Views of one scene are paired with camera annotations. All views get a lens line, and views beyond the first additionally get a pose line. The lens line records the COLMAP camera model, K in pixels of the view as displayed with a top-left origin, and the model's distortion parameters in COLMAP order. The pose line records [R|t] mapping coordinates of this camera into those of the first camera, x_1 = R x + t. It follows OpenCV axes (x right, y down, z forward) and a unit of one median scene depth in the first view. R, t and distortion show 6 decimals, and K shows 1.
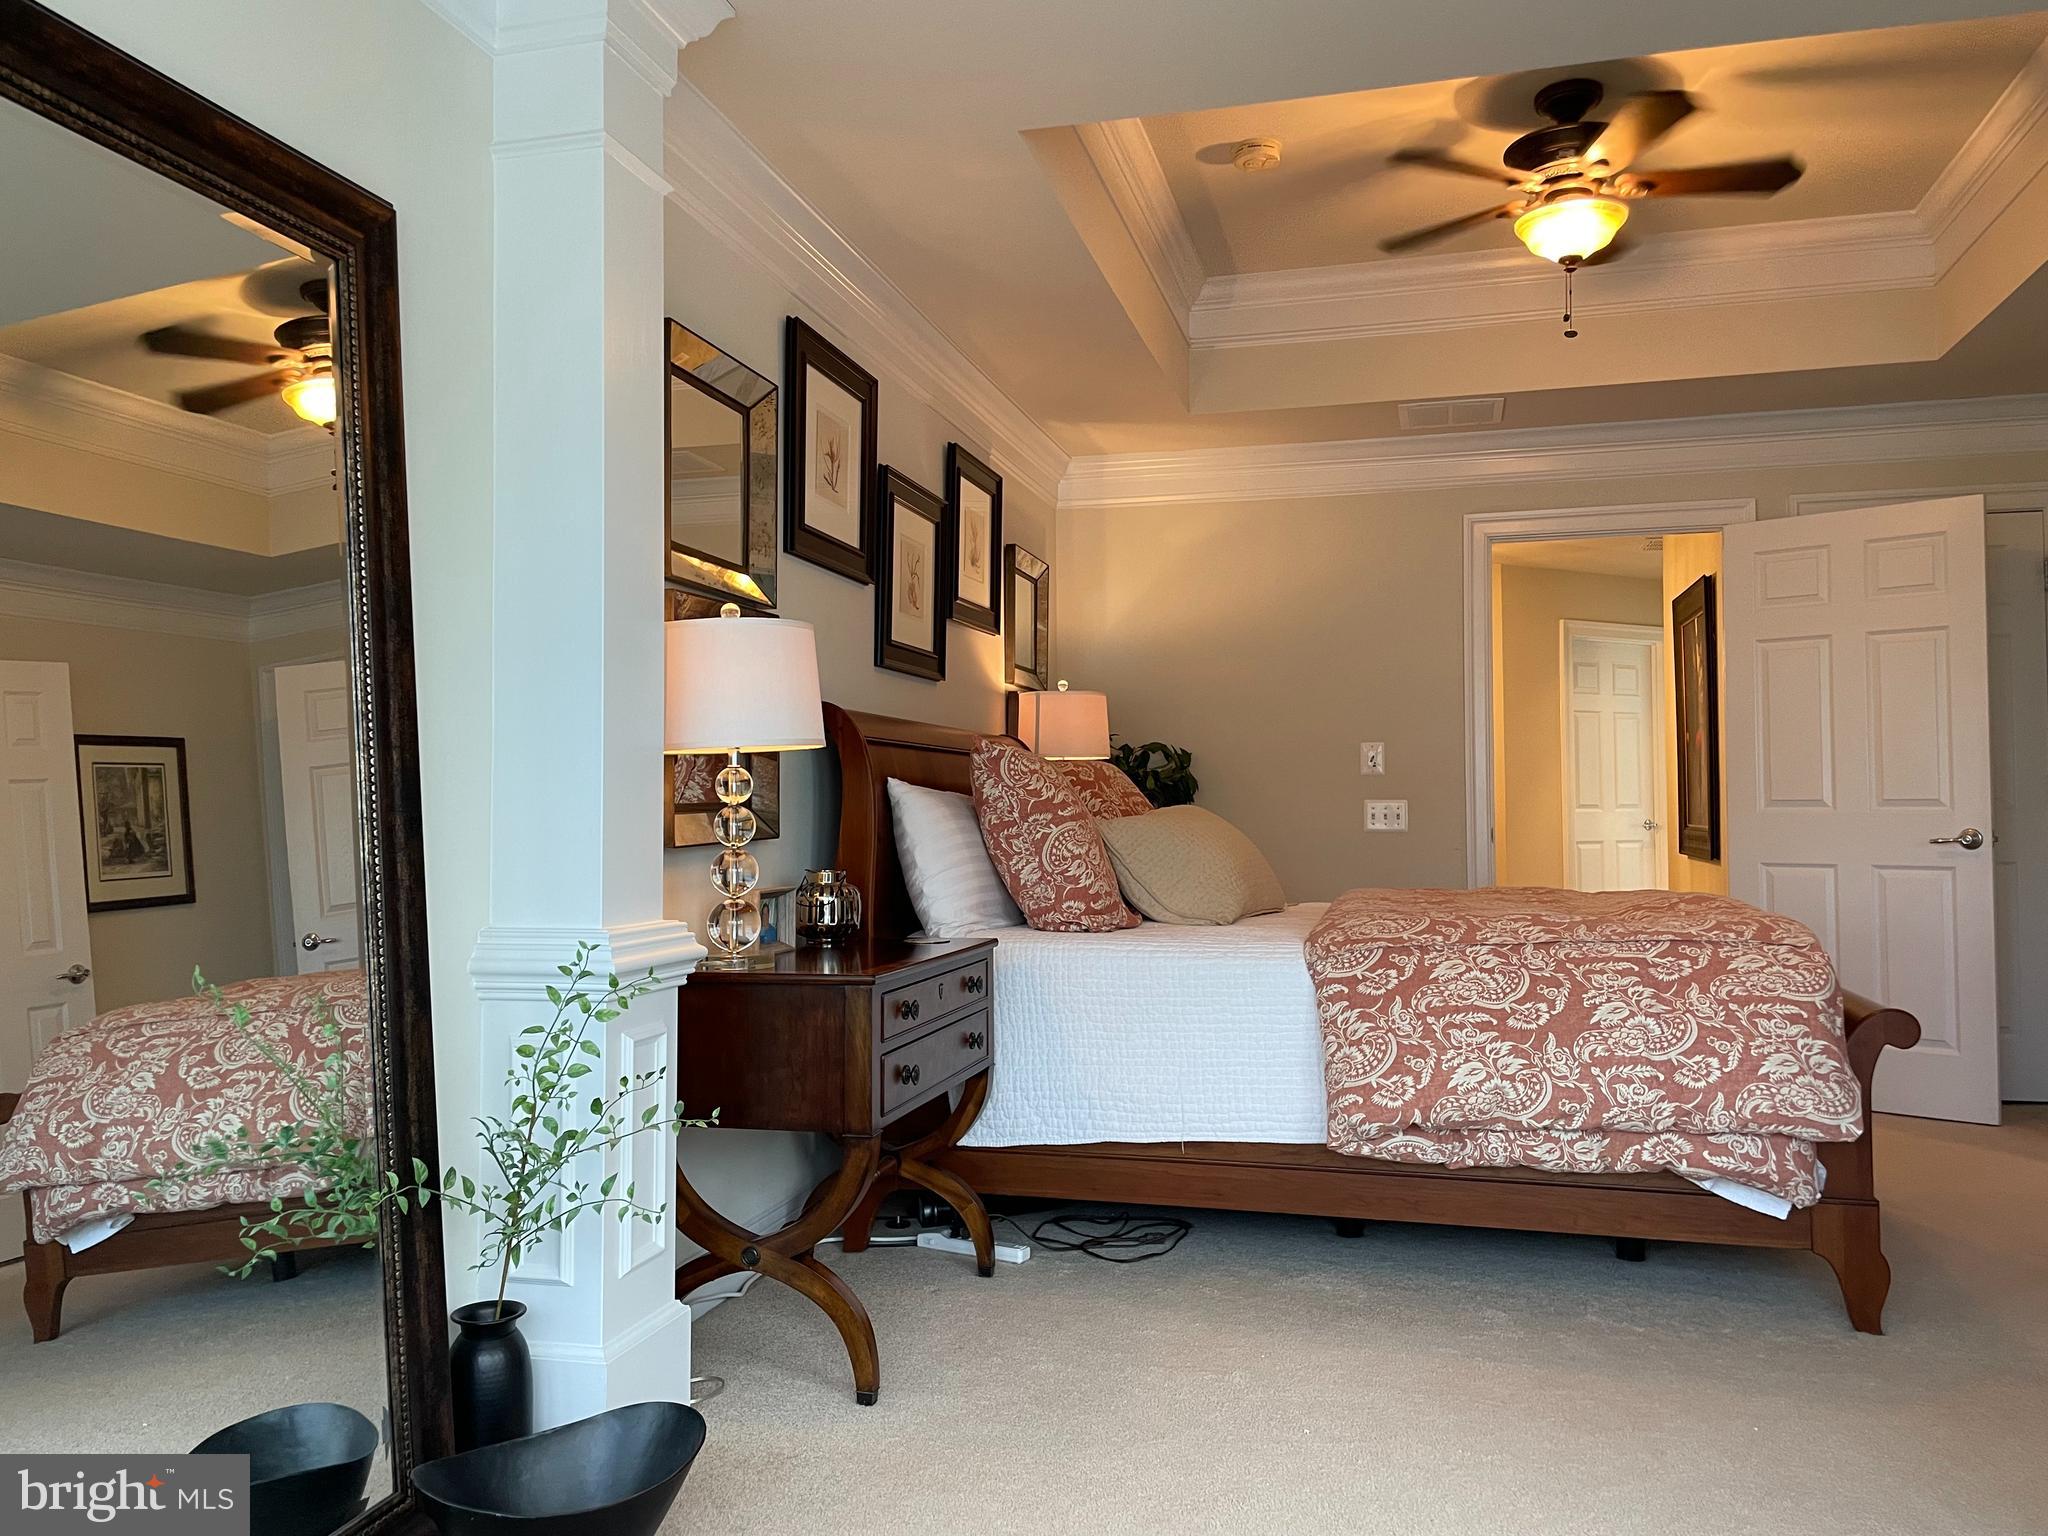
lens RADIAL K [[1550.7, 0, 1019.7], [0, 1550.7, 765.7], [0, 0, 1]] dist [0.103150, -0.121046]
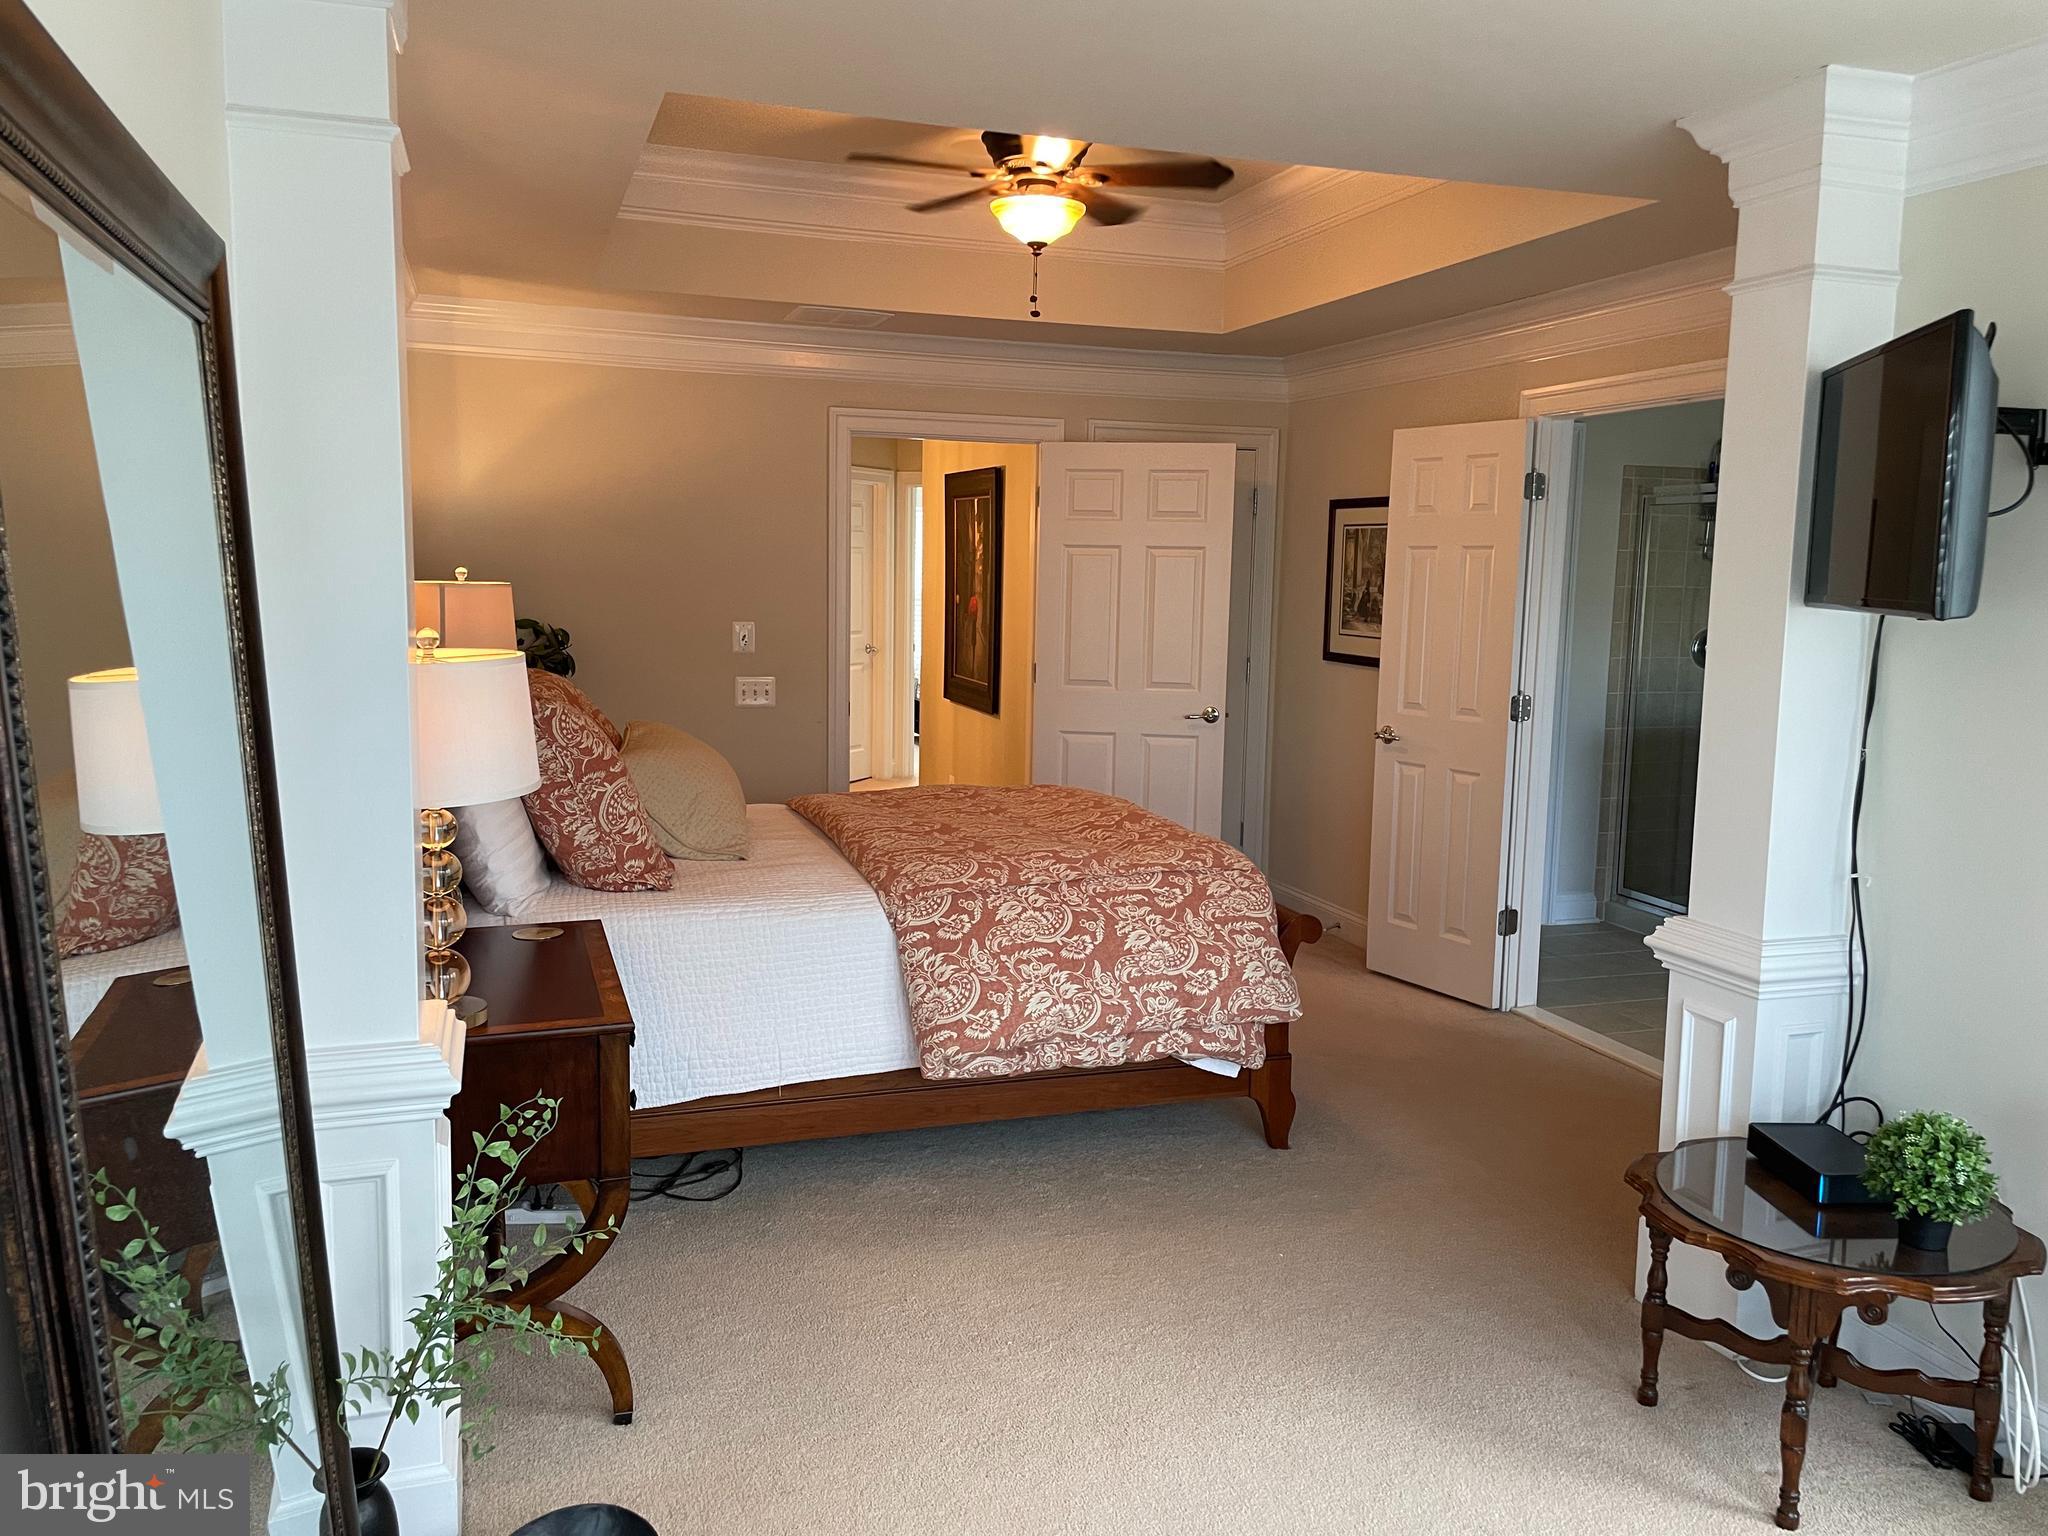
lens RADIAL K [[1550.7, 0, 1031.9], [0, 1550.7, 760.1], [0, 0, 1]] dist [0.103150, -0.121046]
pose [[0.833136, -0.049070, 0.550887, -0.356135], [-0.039009, 0.988362, 0.147033, -0.157359], [-0.551691, -0.143988, 0.821526, 0.053142]]
